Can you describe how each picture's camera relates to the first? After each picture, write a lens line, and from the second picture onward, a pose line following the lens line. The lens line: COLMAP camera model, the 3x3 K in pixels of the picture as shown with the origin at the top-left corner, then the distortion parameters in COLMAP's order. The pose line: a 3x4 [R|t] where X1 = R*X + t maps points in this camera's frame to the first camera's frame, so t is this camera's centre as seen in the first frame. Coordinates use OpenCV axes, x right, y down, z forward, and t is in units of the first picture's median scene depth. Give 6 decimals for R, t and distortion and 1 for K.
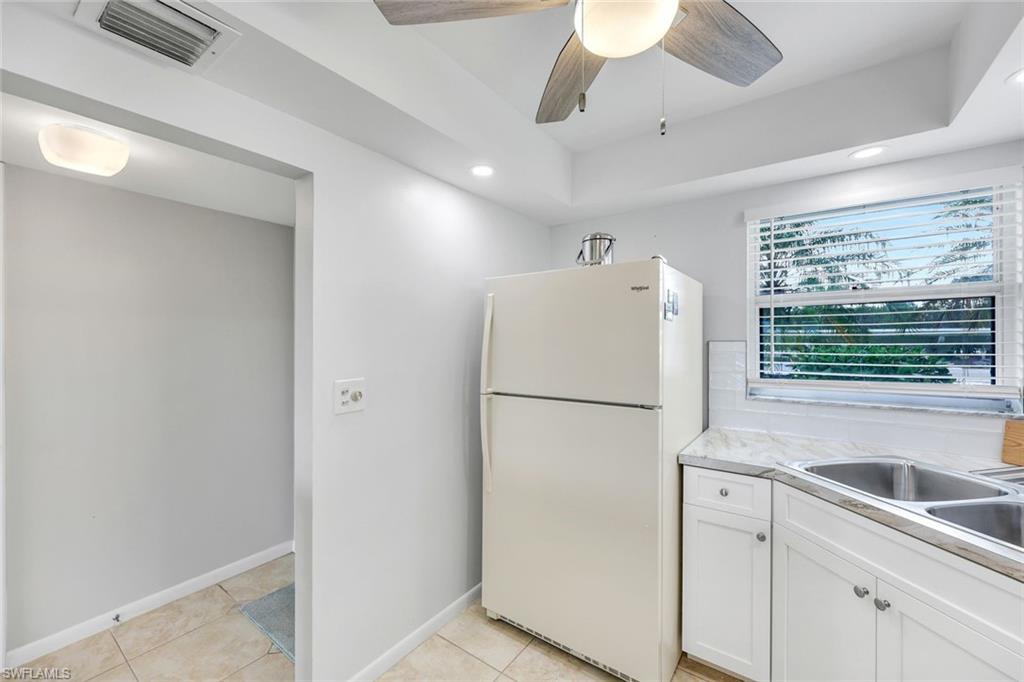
lens RADIAL K [[418.1, 0, 509.2], [0, 418.1, 340.7], [0, 0, 1]] dist [-0.001048, 0.000631]
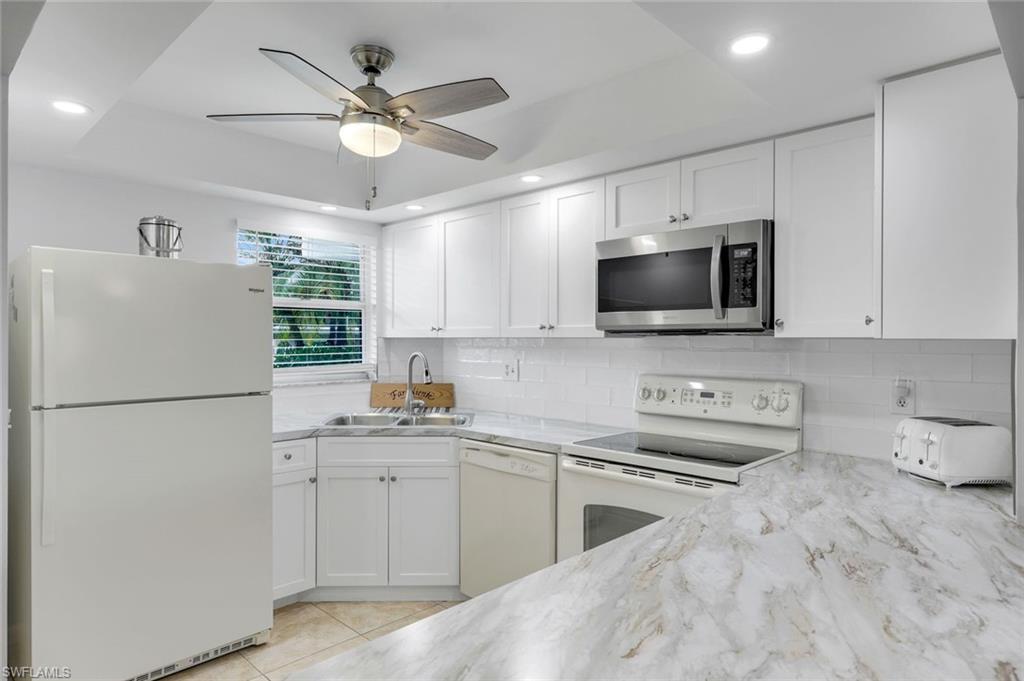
lens RADIAL K [[606.8, 0, 510.8], [0, 606.8, 339.9], [0, 0, 1]] dist [0.006140, 0.001714]
pose [[0.142349, -0.000261, 0.989816, -1.167745], [-0.002100, 0.999998, 0.000566, 0.007489], [-0.989814, -0.002159, 0.142348, 0.069863]]
